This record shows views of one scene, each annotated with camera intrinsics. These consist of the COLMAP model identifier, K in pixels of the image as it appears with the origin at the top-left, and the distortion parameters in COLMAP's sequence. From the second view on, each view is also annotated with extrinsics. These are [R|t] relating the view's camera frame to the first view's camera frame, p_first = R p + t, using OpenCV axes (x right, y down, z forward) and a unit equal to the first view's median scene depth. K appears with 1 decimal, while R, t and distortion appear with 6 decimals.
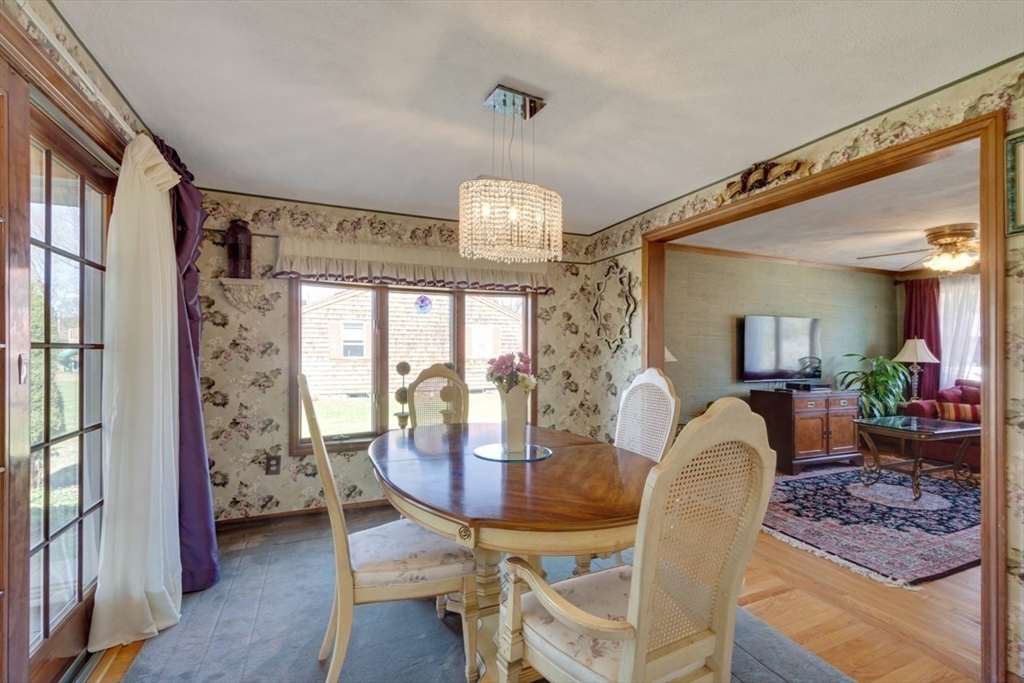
lens RADIAL K [[457.1, 0, 509.6], [0, 457.1, 349.0], [0, 0, 1]] dist [0.015542, -0.000829]
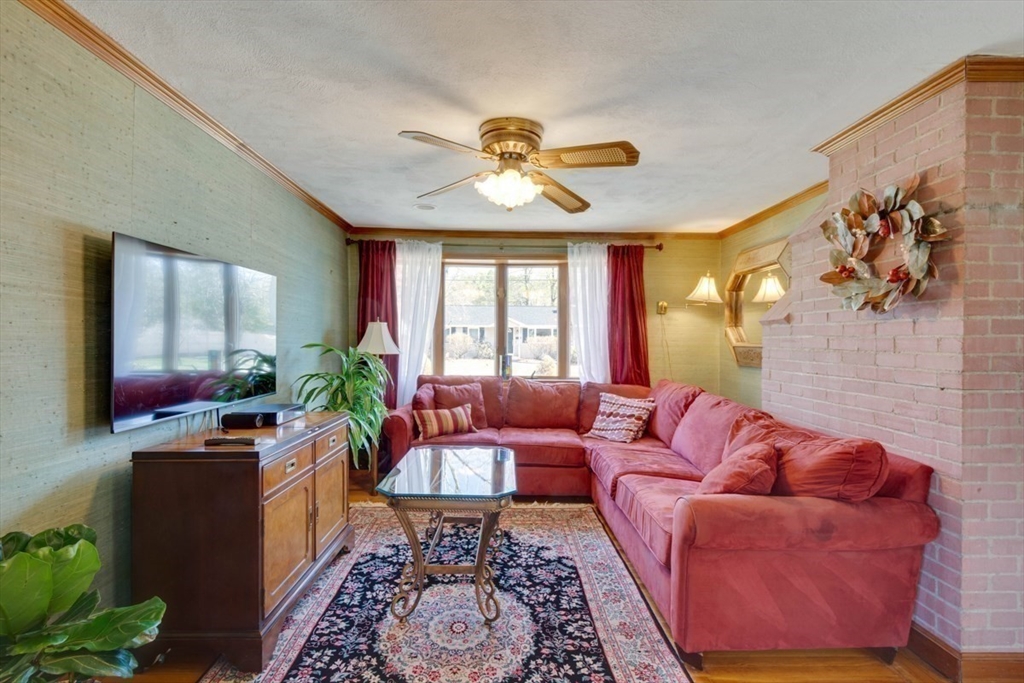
lens RADIAL K [[498.2, 0, 510.2], [0, 498.2, 342.6], [0, 0, 1]] dist [-0.000257, -0.000545]
pose [[0.395615, -0.009099, 0.918371, 0.290961], [-0.002641, 0.999936, 0.011045, 0.002021], [-0.918413, -0.006795, 0.395566, 0.586451]]
